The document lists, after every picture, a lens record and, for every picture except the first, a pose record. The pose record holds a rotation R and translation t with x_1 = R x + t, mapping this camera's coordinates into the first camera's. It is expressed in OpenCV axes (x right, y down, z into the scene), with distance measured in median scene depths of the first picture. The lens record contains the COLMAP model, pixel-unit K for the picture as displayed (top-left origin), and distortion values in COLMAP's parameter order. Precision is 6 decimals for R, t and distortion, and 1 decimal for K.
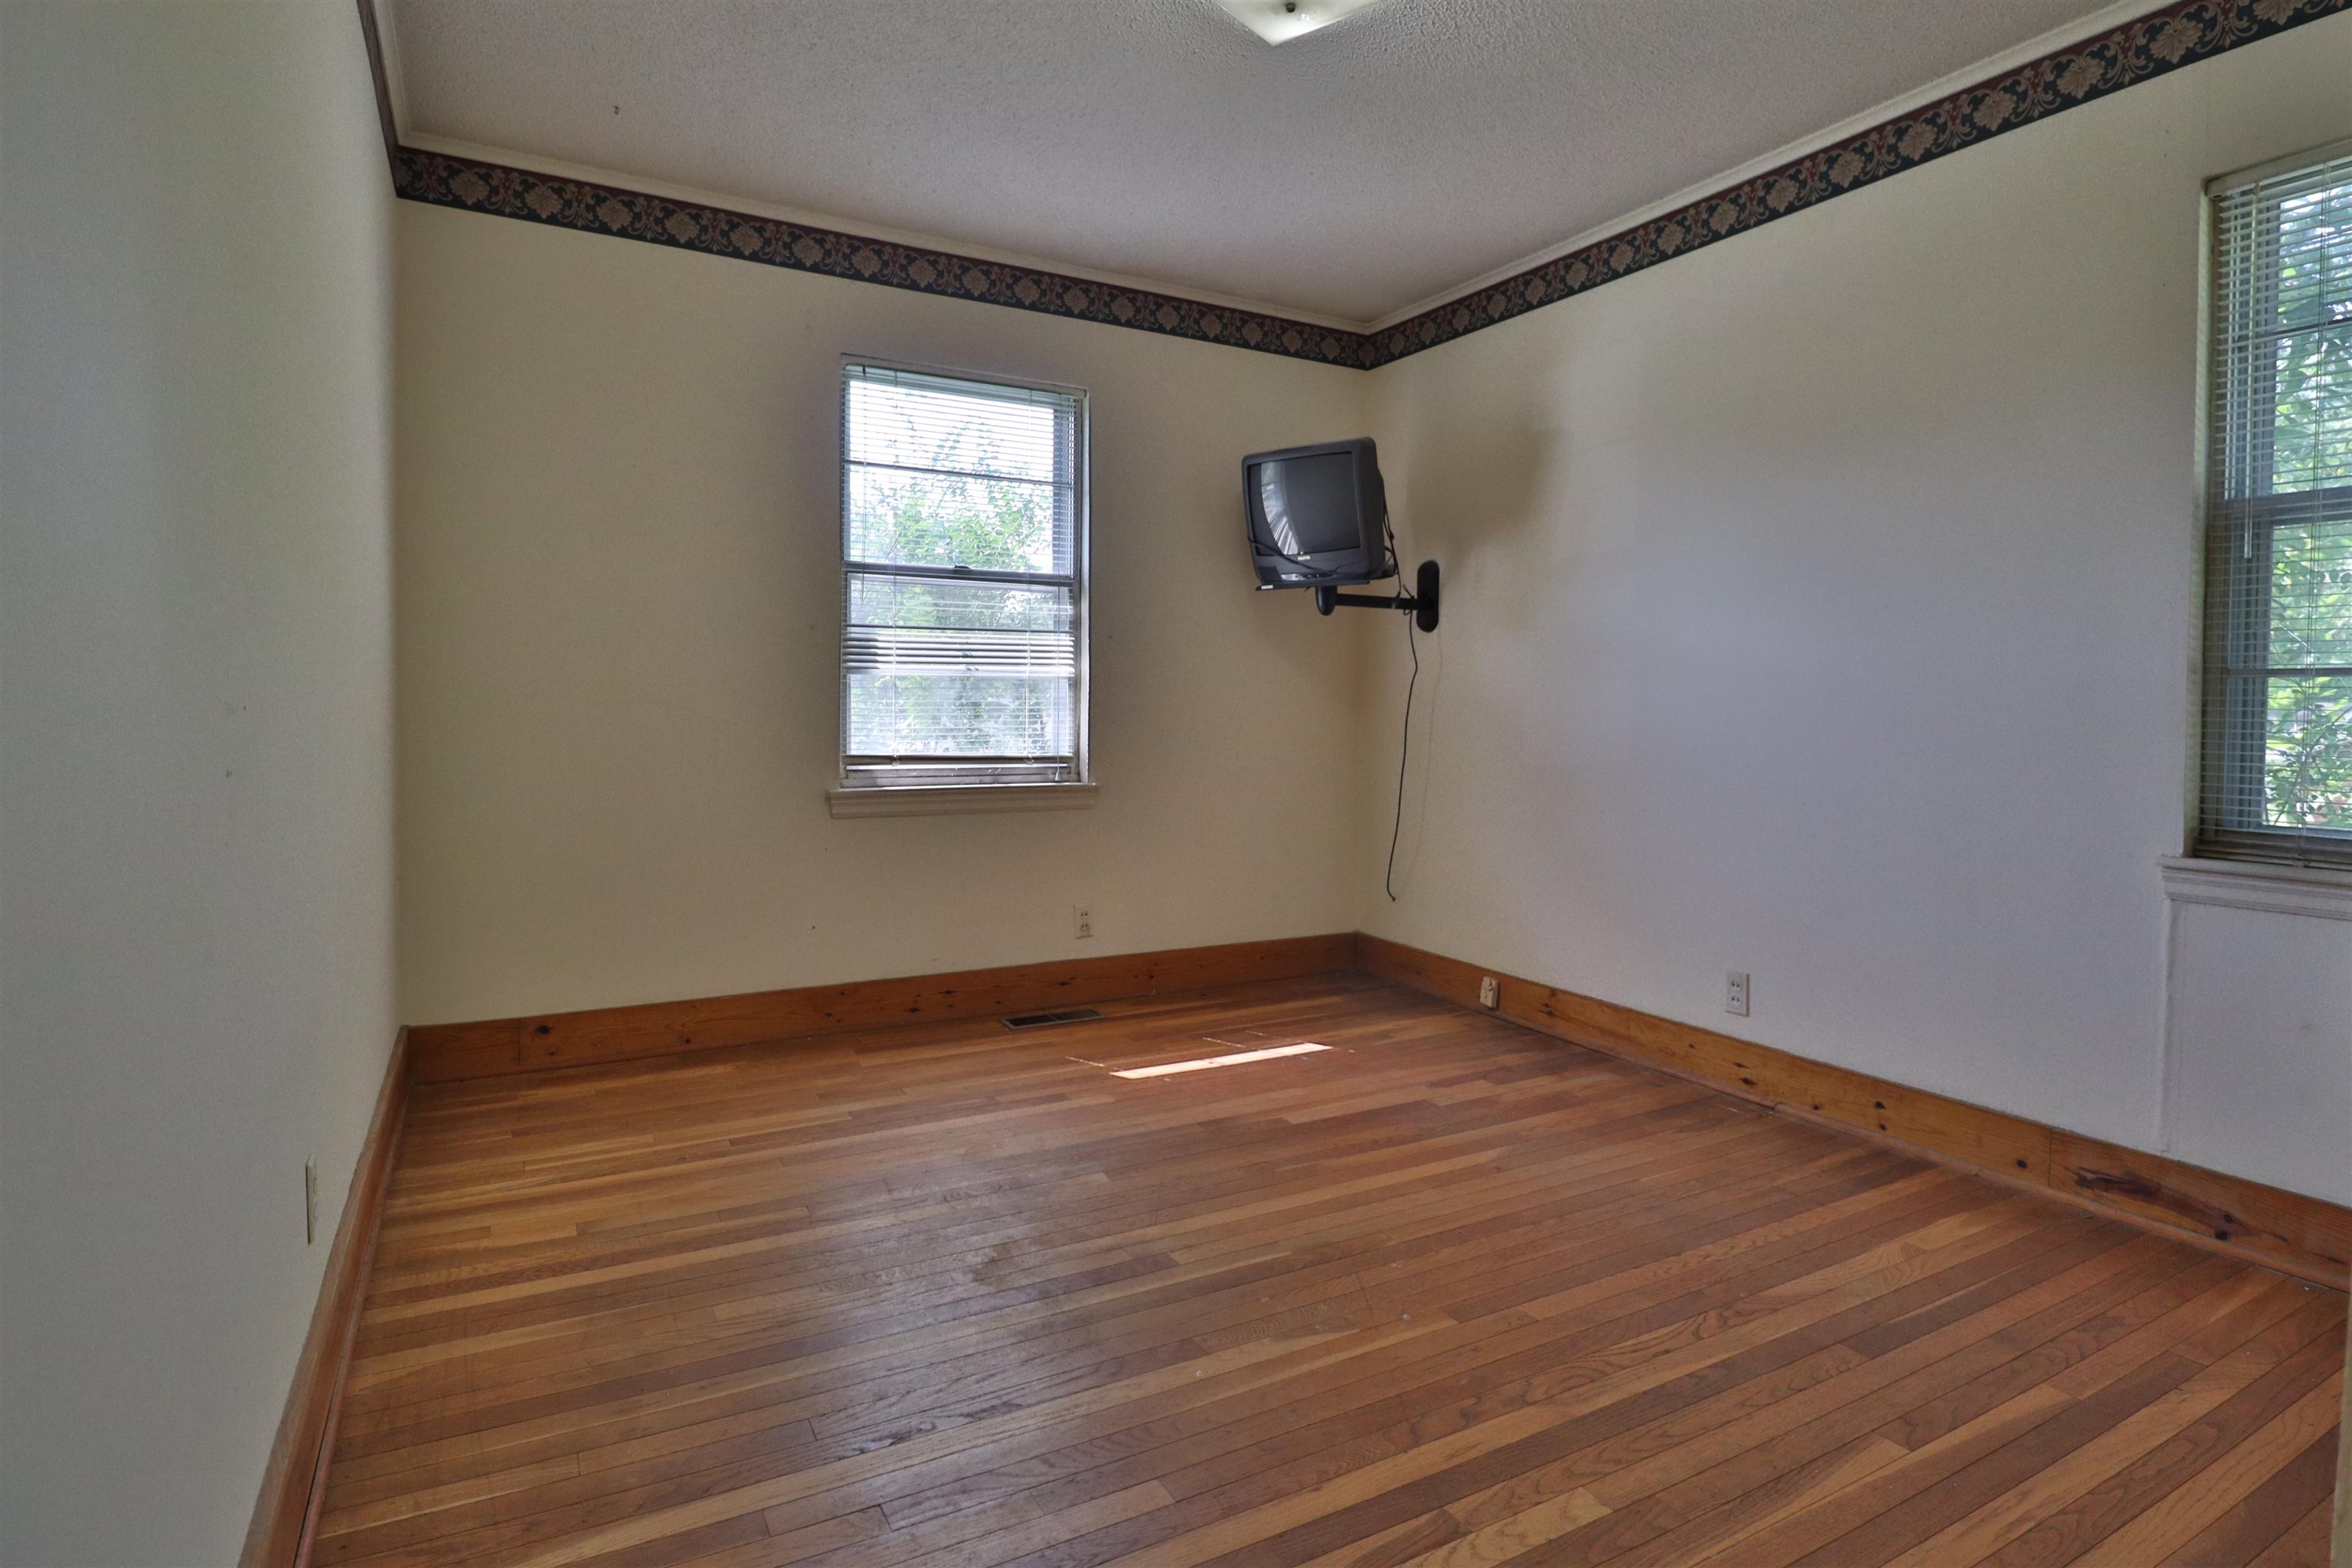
lens RADIAL K [[1216.1, 0, 1195.7], [0, 1216.1, 746.9], [0, 0, 1]] dist [0.003546, -0.015098]
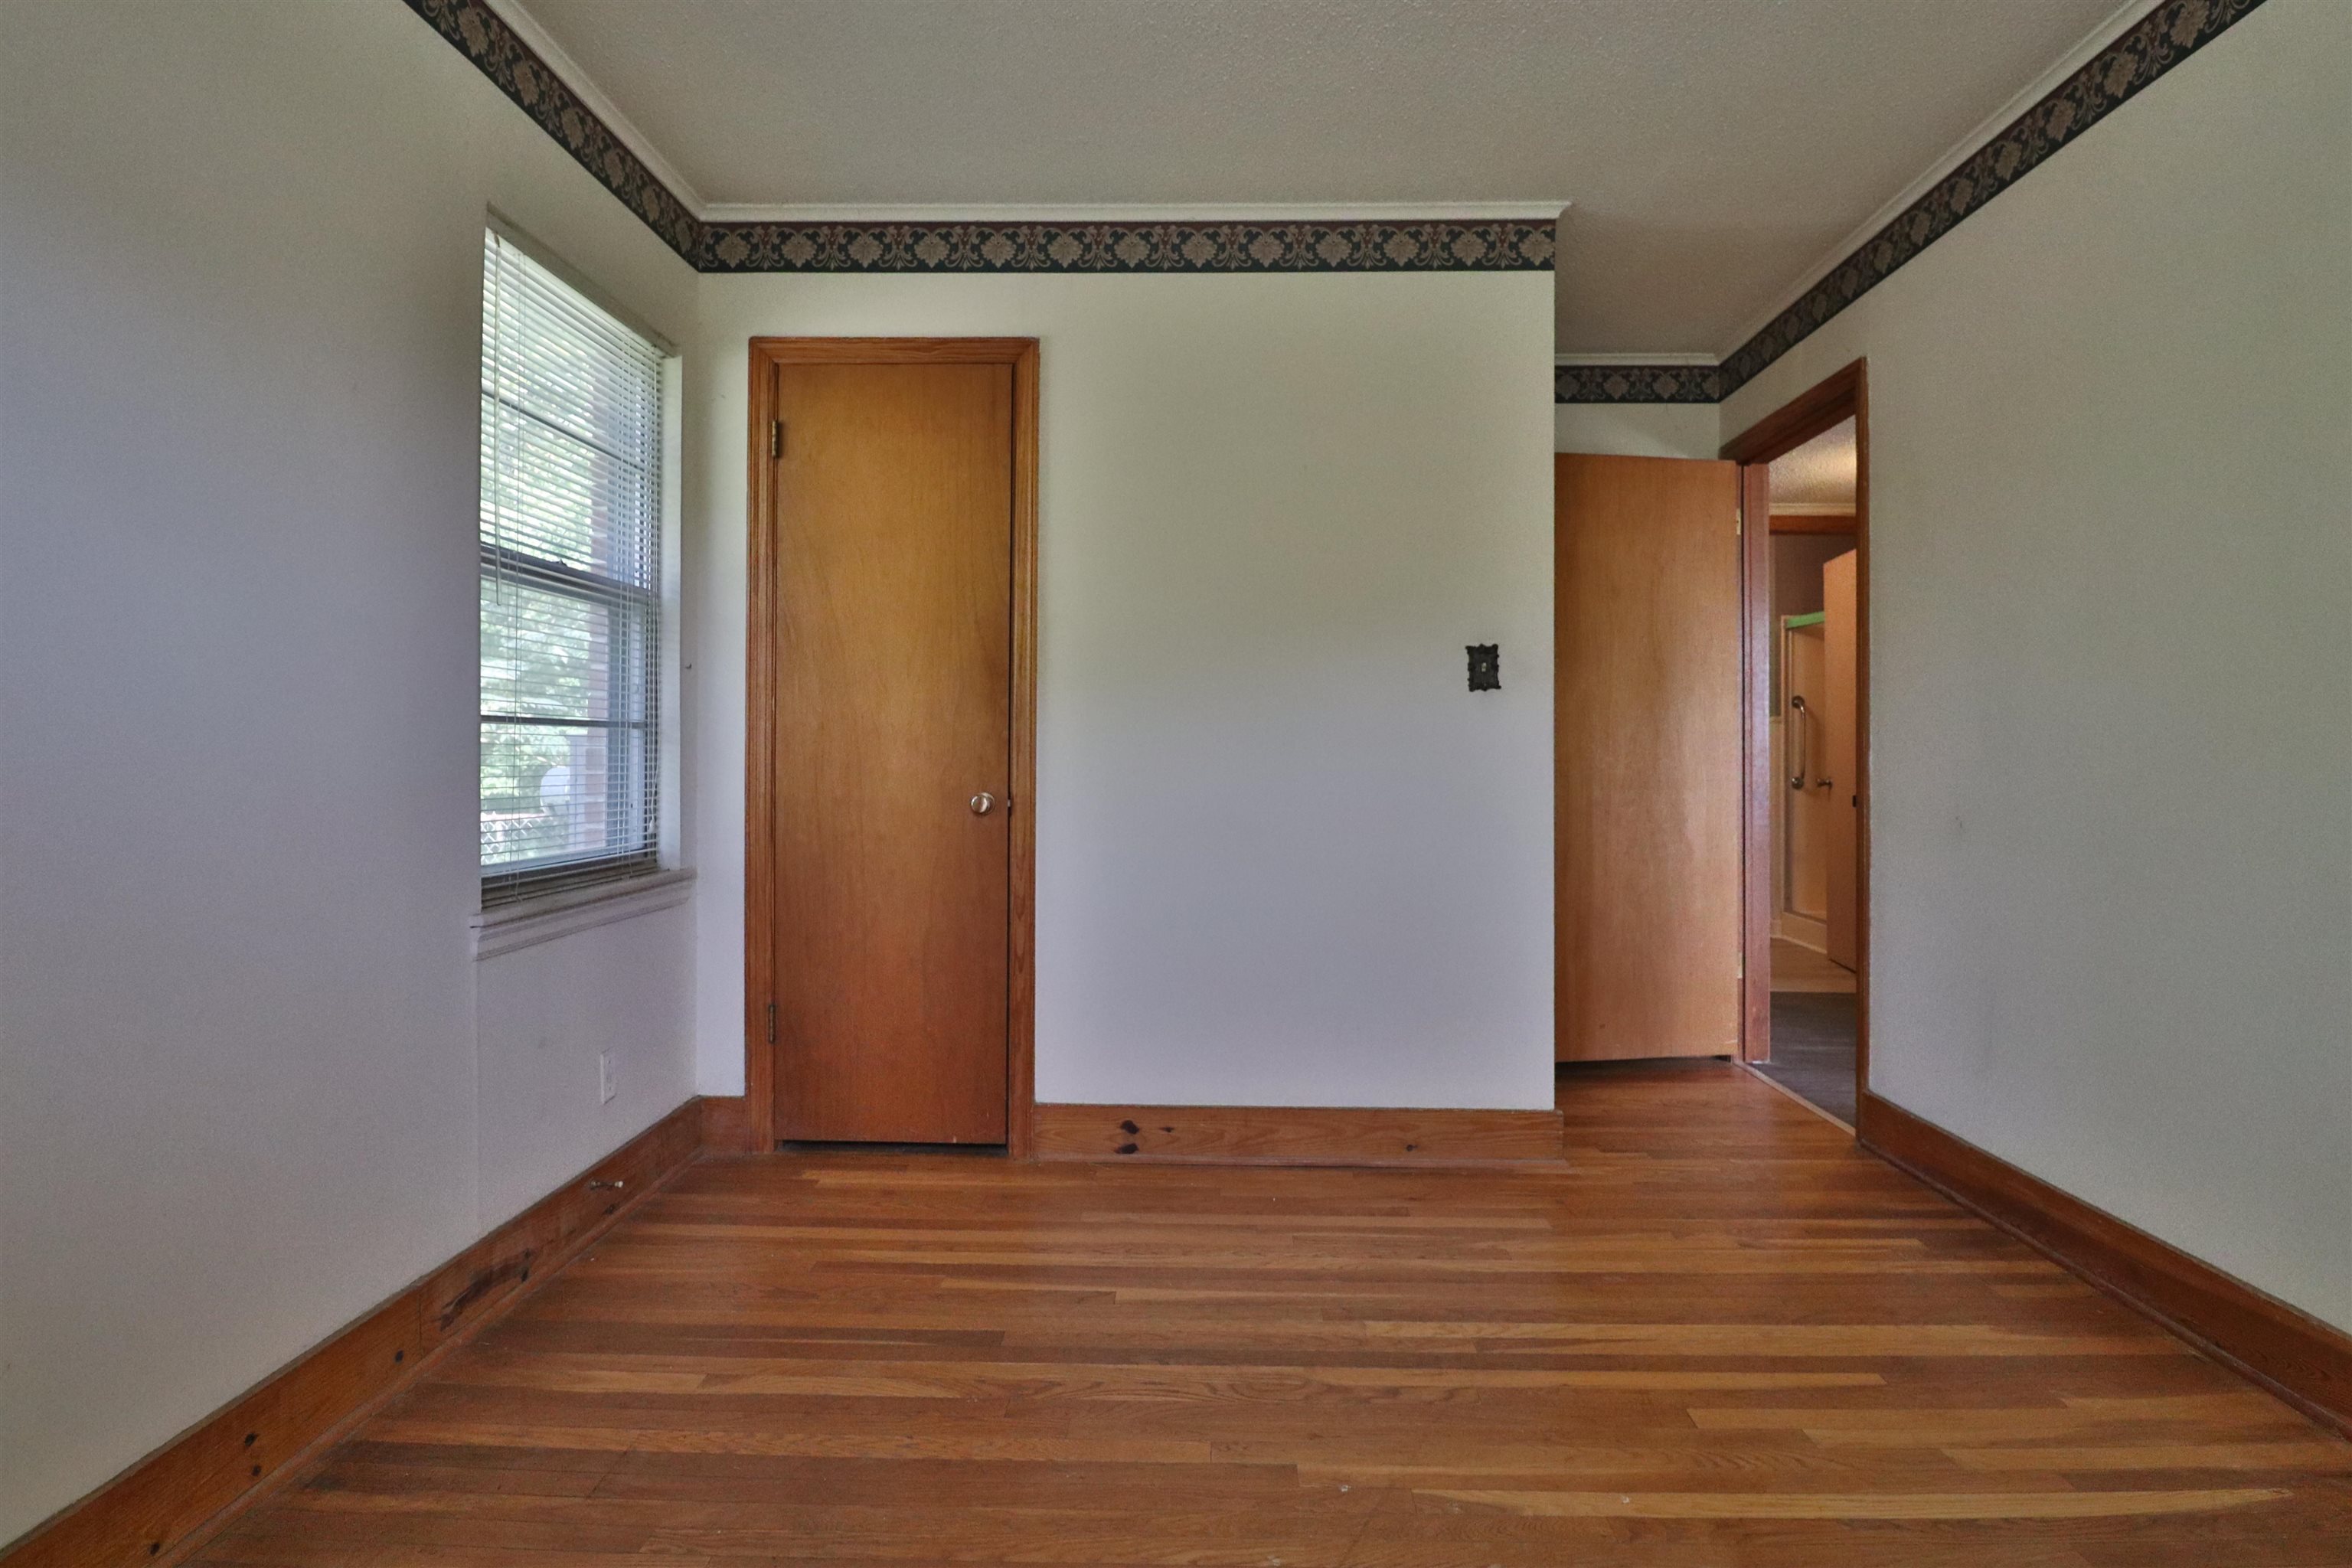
lens RADIAL K [[1216.1, 0, 1195.7], [0, 1216.1, 746.9], [0, 0, 1]] dist [0.003546, -0.015098]
pose [[-0.857387, -0.005217, 0.514646, -0.156169], [0.009850, 0.999599, 0.026544, -0.061052], [-0.514578, 0.027828, -0.856992, 1.642773]]
